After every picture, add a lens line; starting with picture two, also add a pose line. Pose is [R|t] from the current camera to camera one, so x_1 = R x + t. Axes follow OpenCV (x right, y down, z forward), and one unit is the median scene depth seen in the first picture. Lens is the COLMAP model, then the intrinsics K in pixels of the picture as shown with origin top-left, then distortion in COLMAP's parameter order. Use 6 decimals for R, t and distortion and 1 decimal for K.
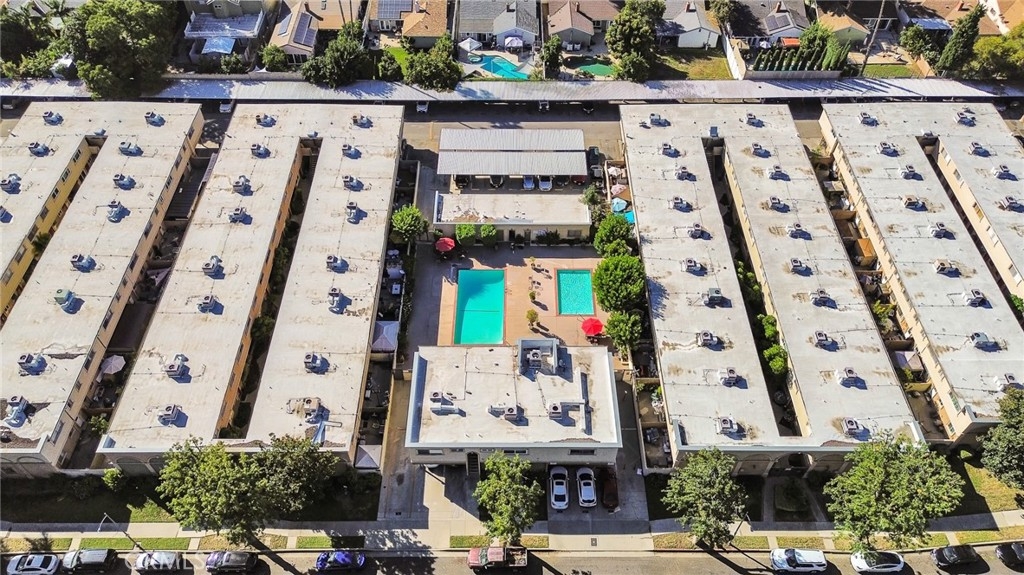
lens RADIAL K [[752.1, 0, 512.9], [0, 752.1, 287.6], [0, 0, 1]] dist [-0.006015, -0.006410]
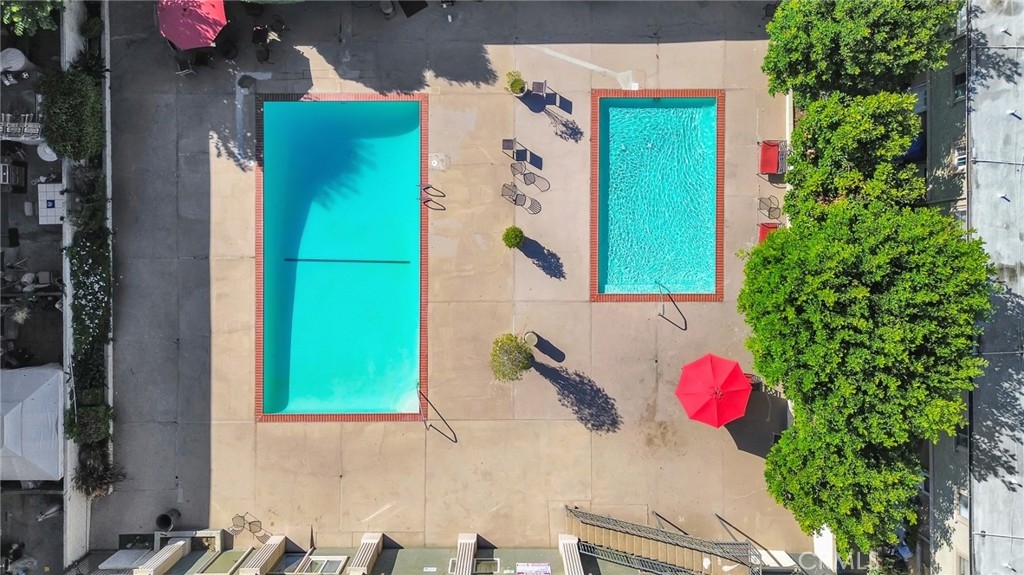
lens RADIAL K [[752.1, 0, 510.7], [0, 752.1, 286.8], [0, 0, 1]] dist [-0.006015, -0.006410]
pose [[0.999745, -0.003060, -0.022376, 0.030890], [0.016826, 0.761816, 0.647575, -0.157753], [0.015065, -0.647787, 0.761673, 0.744392]]
